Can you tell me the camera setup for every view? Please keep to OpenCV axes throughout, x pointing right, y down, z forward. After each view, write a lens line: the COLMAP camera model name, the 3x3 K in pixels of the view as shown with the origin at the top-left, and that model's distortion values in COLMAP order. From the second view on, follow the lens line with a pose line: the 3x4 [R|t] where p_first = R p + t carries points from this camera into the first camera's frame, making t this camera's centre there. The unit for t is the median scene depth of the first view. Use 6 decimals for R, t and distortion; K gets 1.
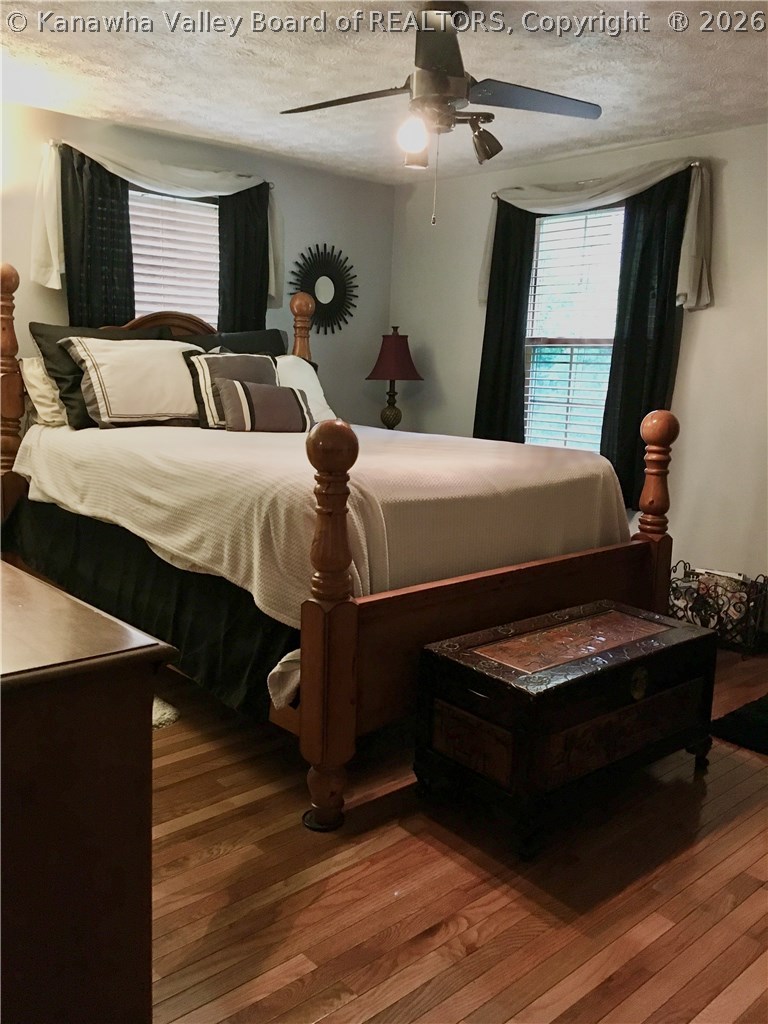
lens RADIAL K [[864.6, 0, 382.6], [0, 864.6, 513.0], [0, 0, 1]] dist [0.040311, 0.005267]
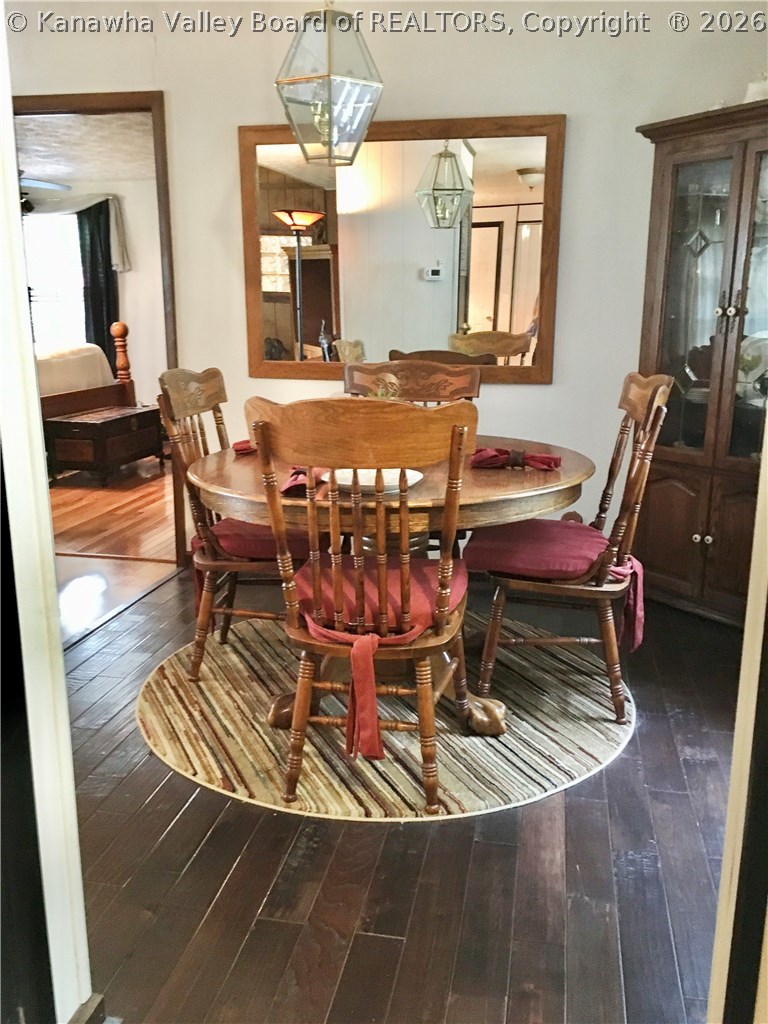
lens RADIAL K [[864.6, 0, 384.2], [0, 864.6, 513.7], [0, 0, 1]] dist [0.040311, 0.005267]
pose [[0.802294, -0.174453, 0.570869, -0.402942], [0.135449, 0.984600, 0.110528, 0.173742], [-0.581359, -0.011352, 0.813568, -0.990191]]
